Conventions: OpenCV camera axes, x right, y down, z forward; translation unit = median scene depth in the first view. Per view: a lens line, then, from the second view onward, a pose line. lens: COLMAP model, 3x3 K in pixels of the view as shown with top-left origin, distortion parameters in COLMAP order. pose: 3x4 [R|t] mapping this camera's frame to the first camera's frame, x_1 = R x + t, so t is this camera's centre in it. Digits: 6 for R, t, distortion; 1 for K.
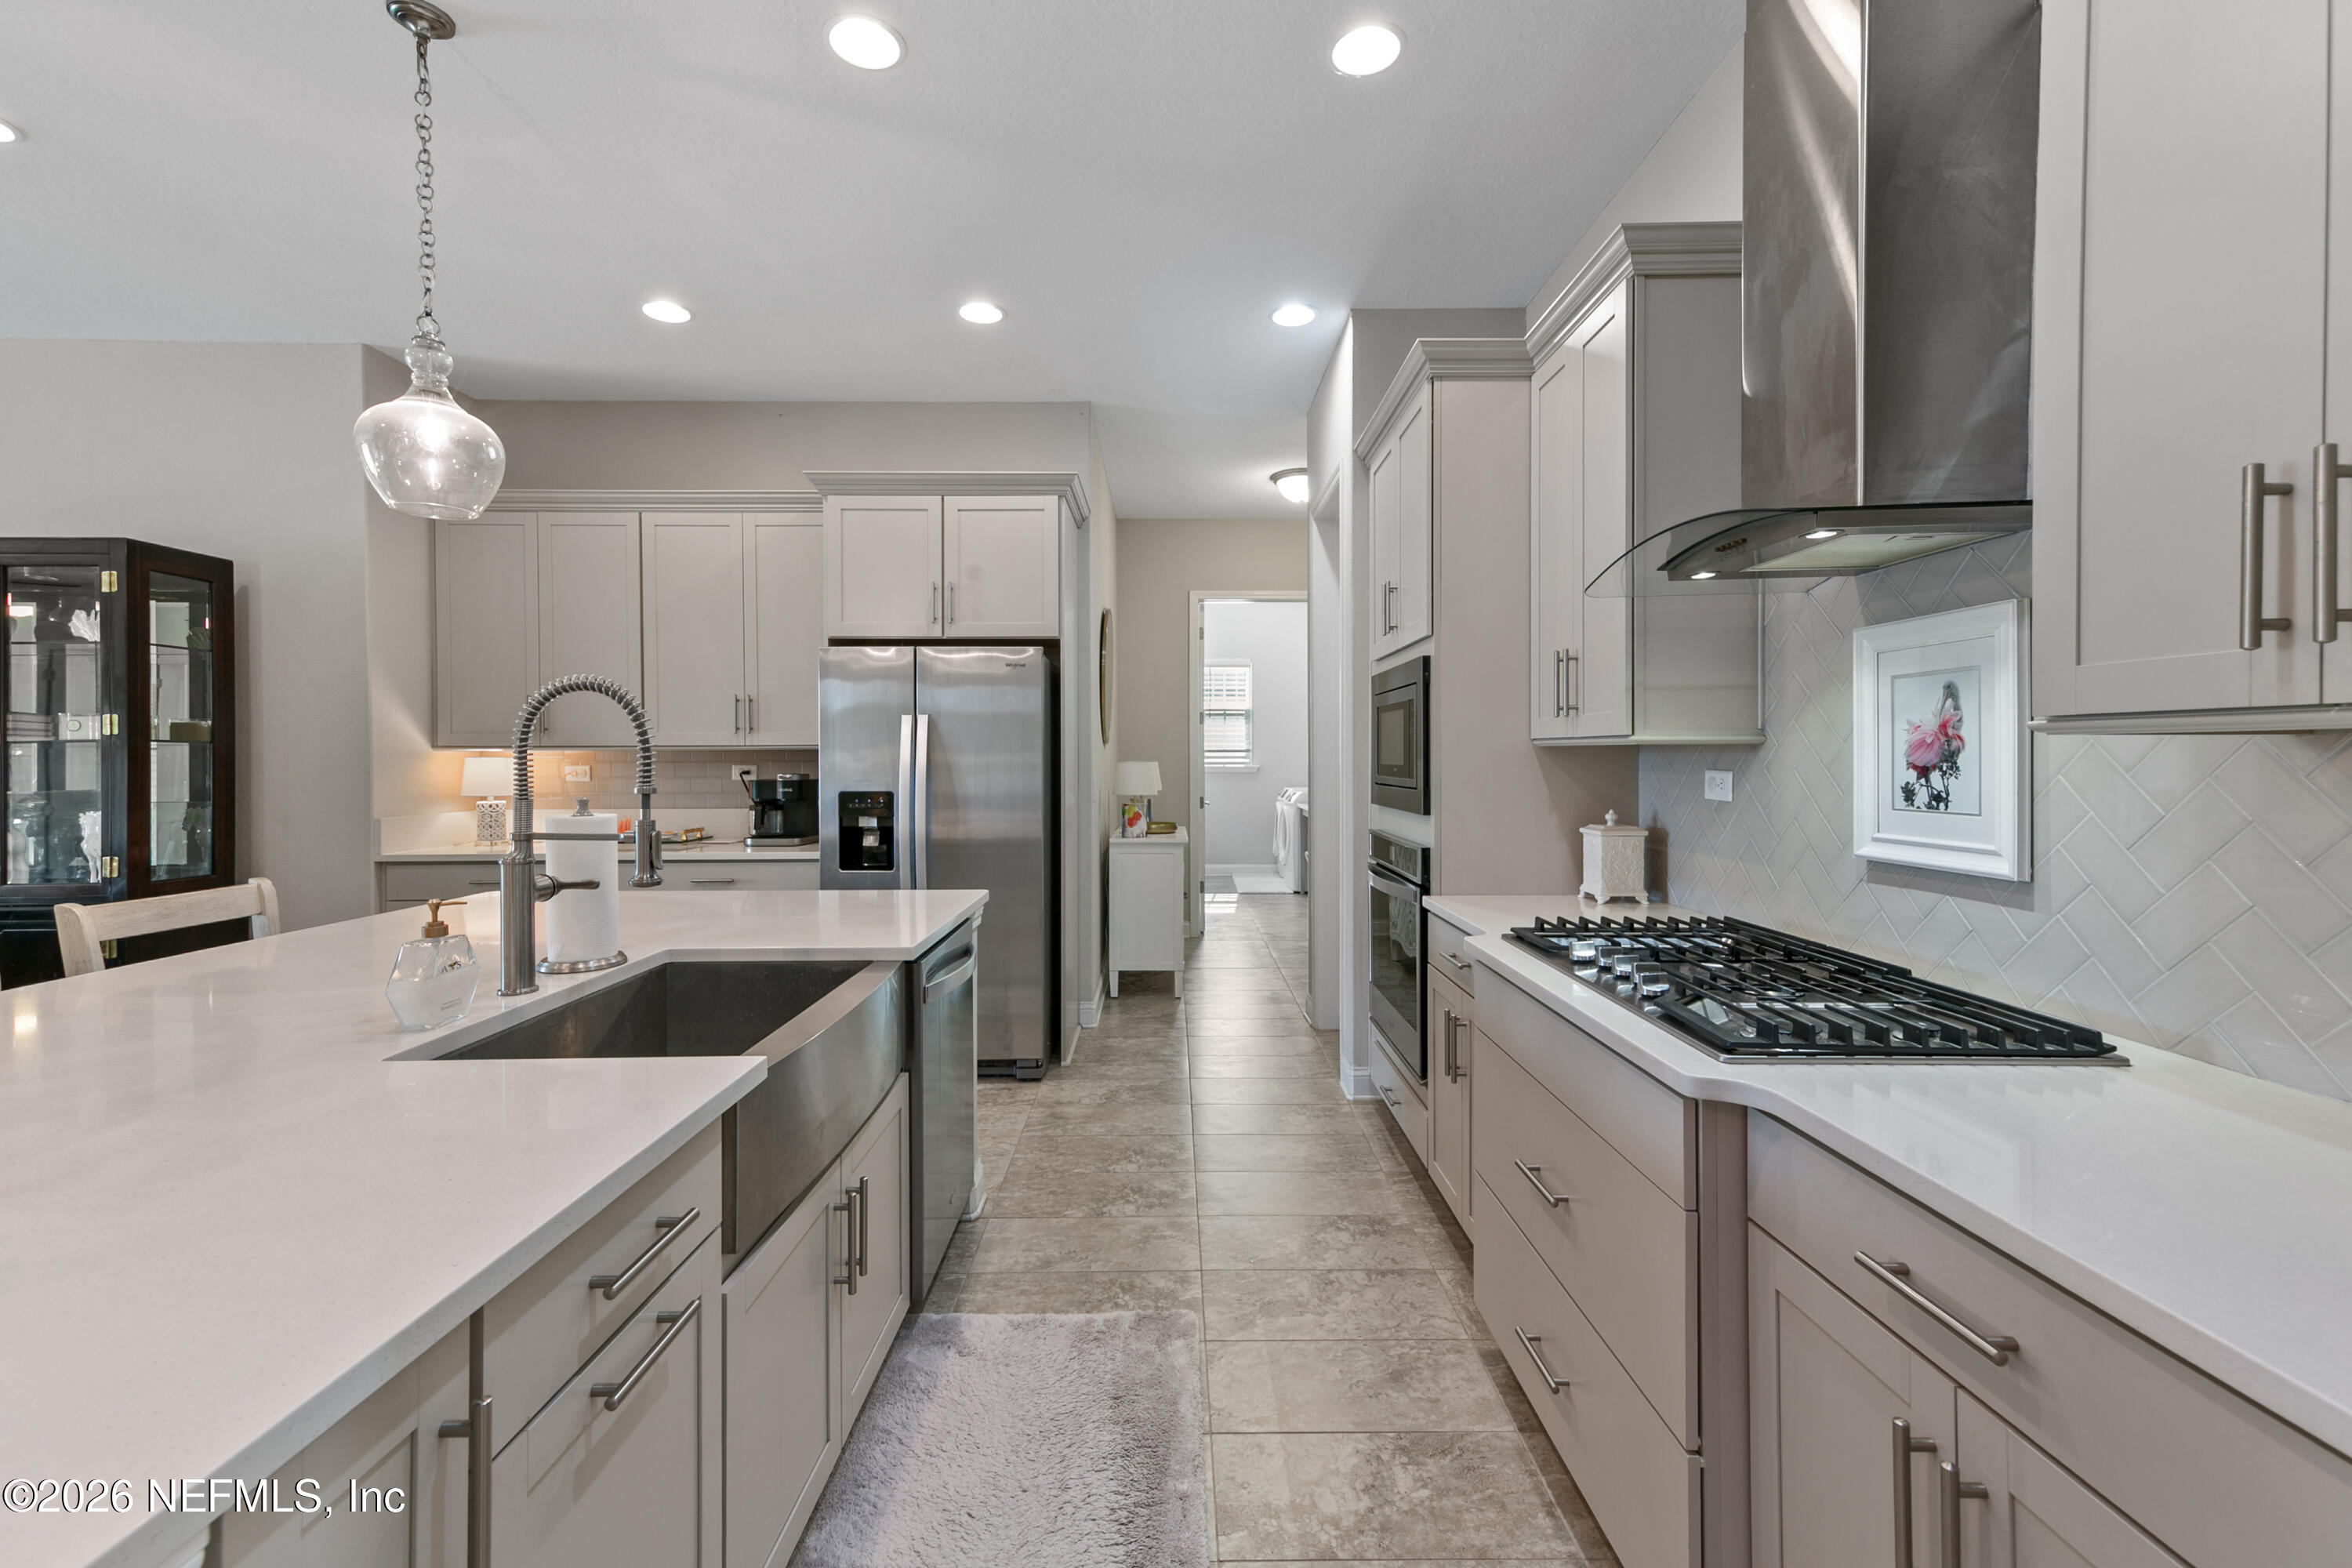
lens RADIAL K [[993.6, 0, 1177.9], [0, 993.6, 758.9], [0, 0, 1]] dist [0.013585, 0.000049]
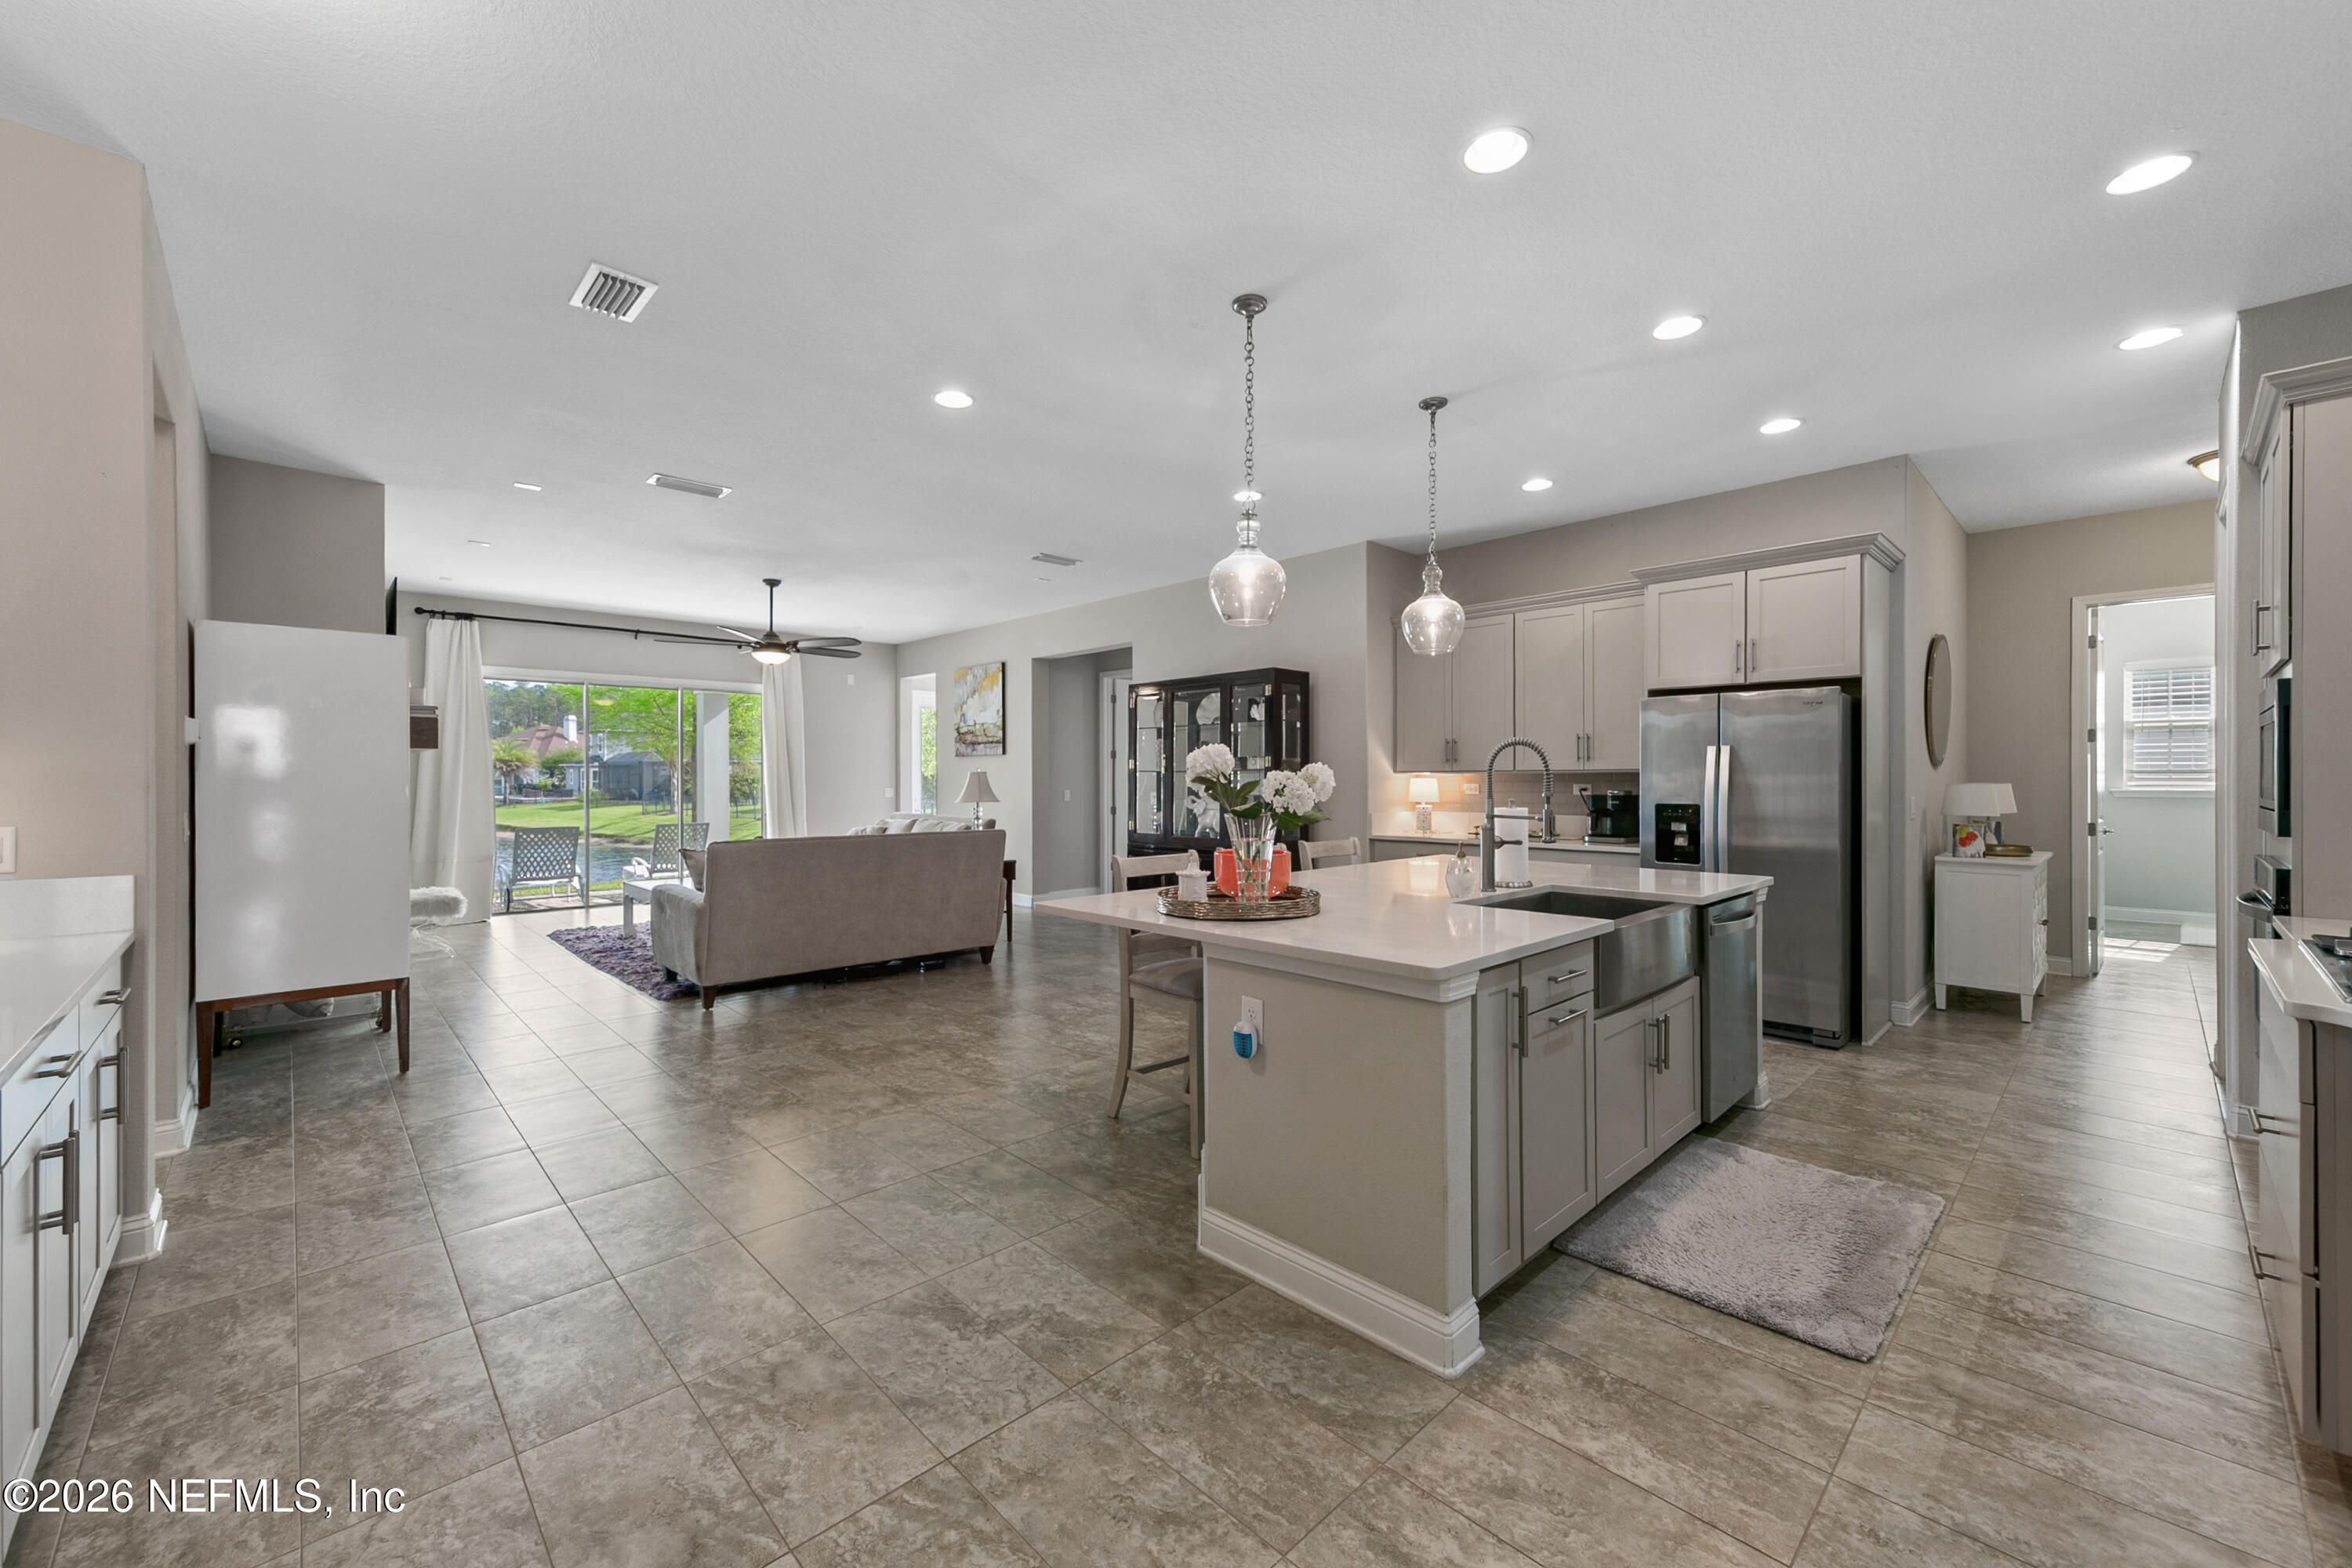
lens RADIAL K [[922.6, 0, 1176.0], [0, 922.6, 784.0], [0, 0, 1]] dist [0.020618, -0.000057]
pose [[0.689464, 0.005979, -0.724295, 0.134786], [-0.002602, 0.999980, 0.005779, 0.000478], [0.724315, -0.002100, 0.689466, -0.373946]]
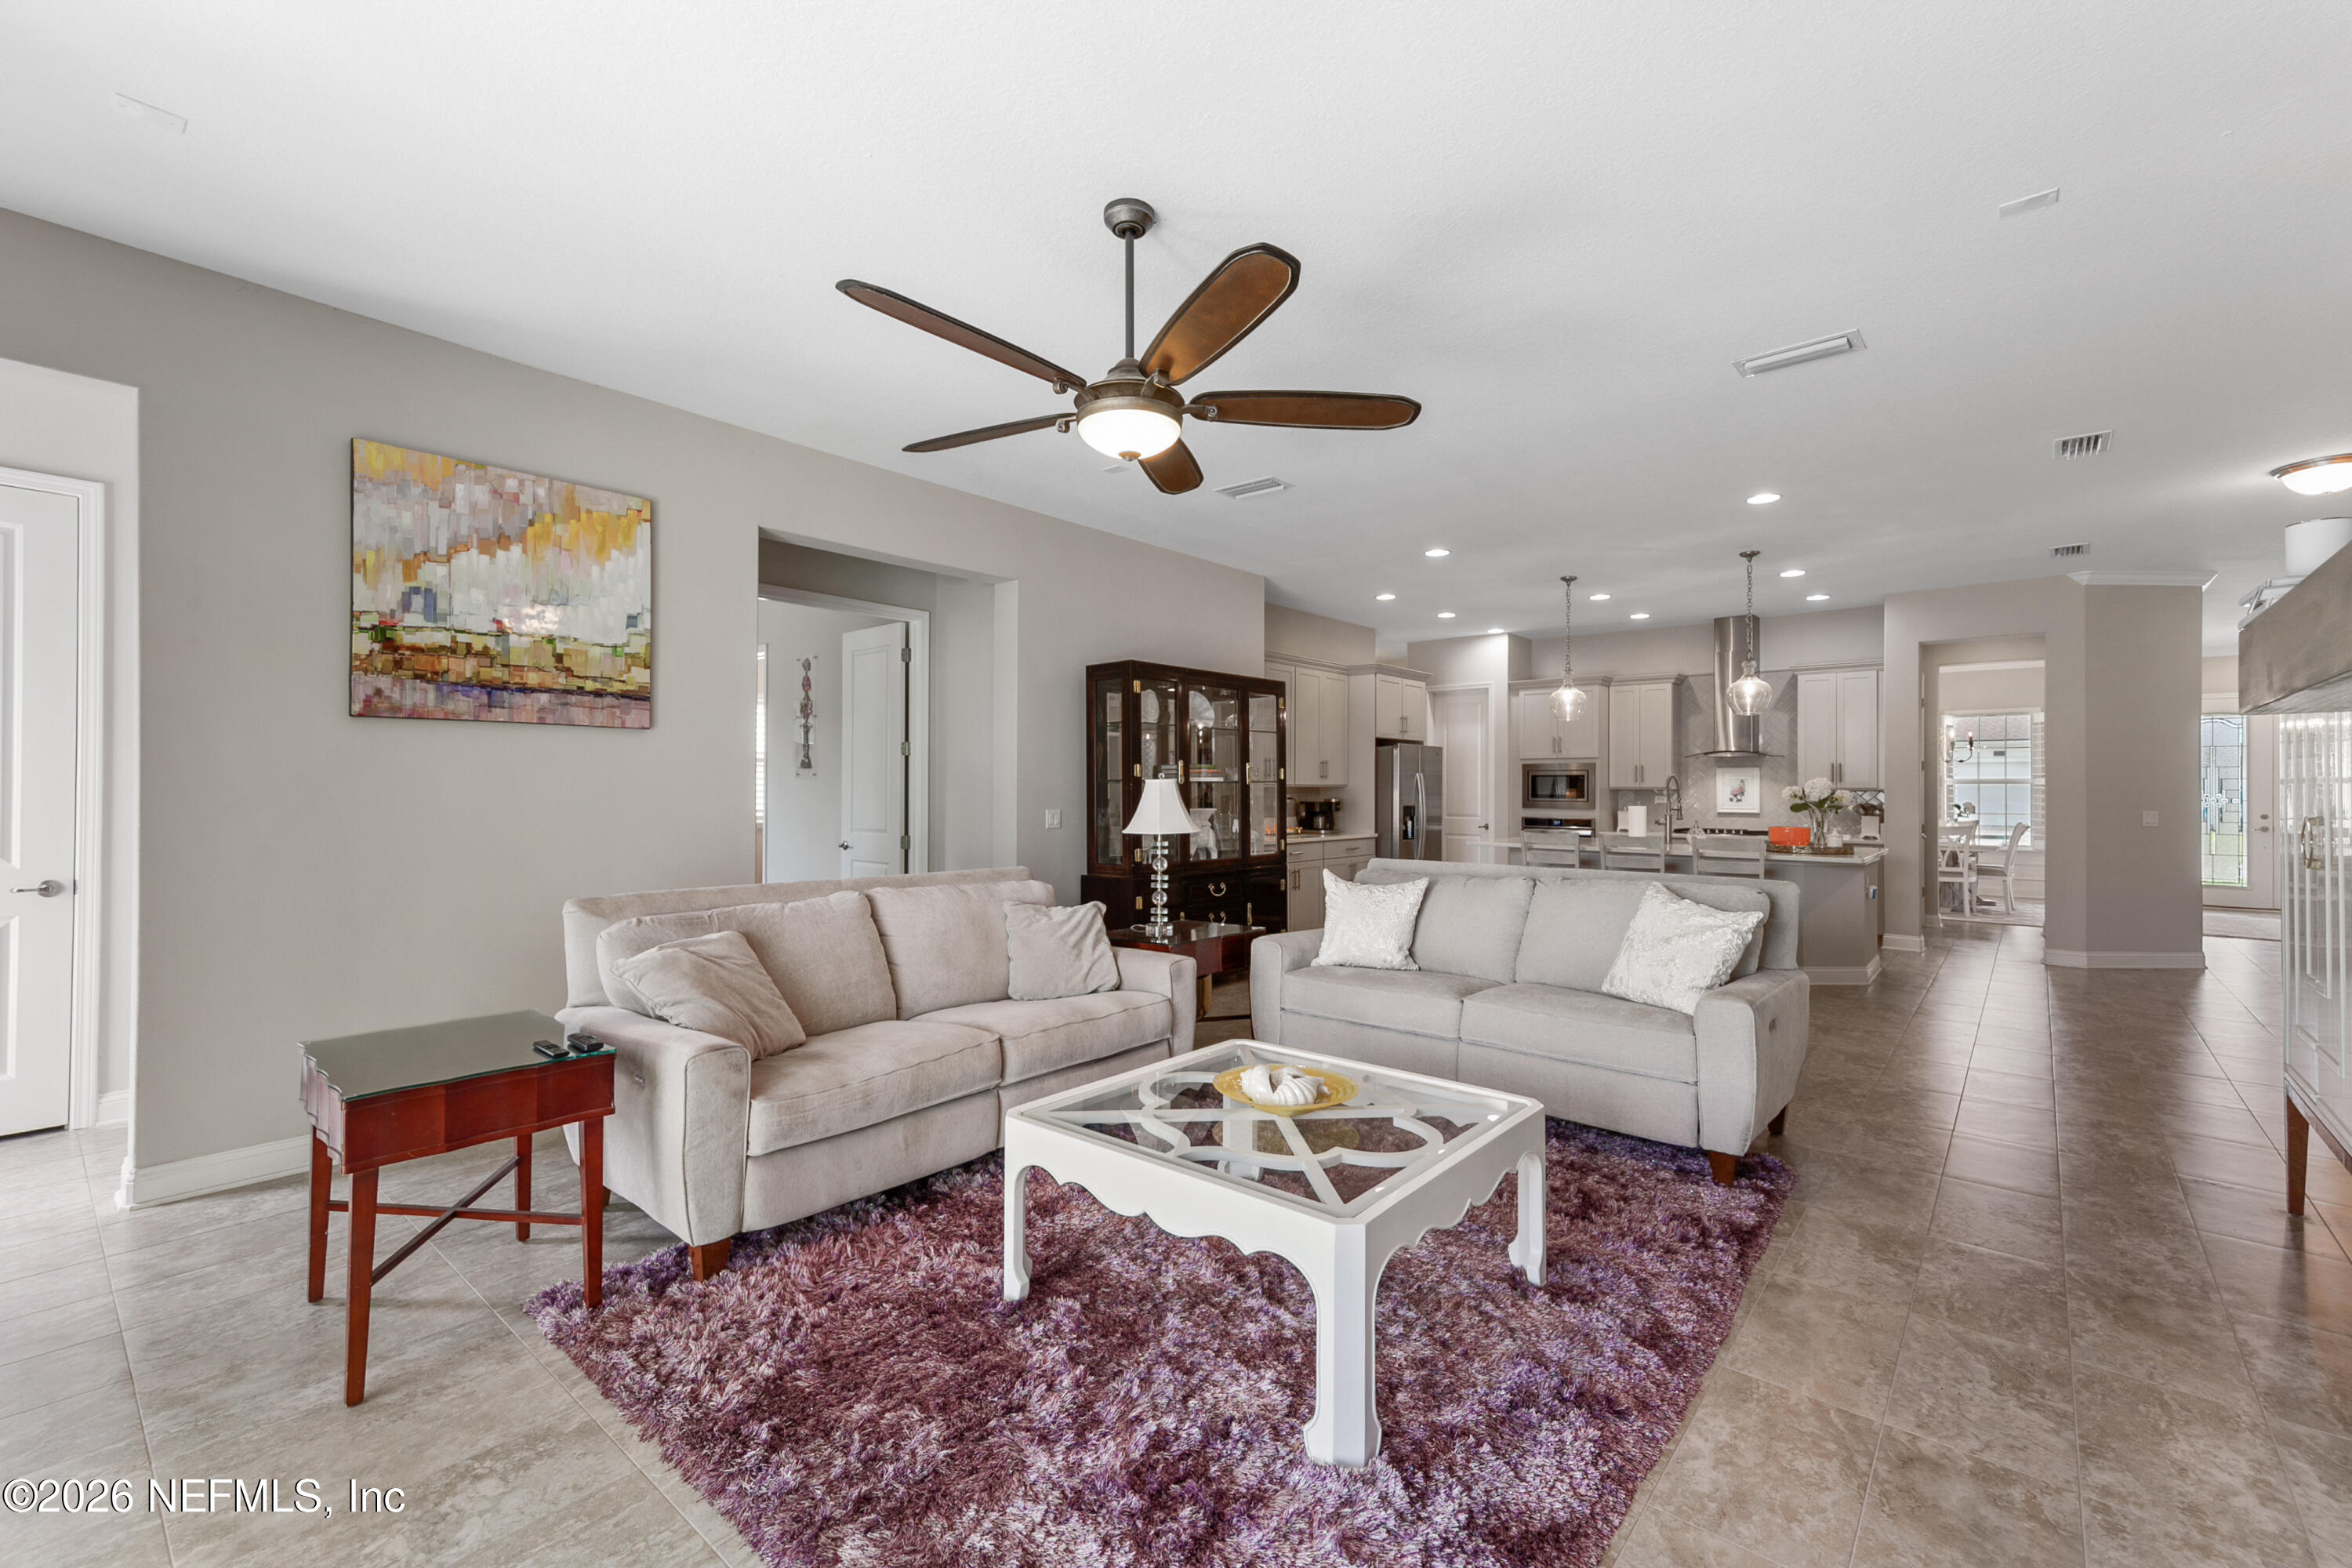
lens RADIAL K [[980.4, 0, 1173.8], [0, 980.4, 777.6], [0, 0, 1]] dist [0.018531, 0.000116]
pose [[0.658921, 0.014221, 0.752078, -2.591225], [-0.004036, 0.999874, -0.015371, 0.004877], [-0.752202, 0.007093, 0.658895, -0.122800]]
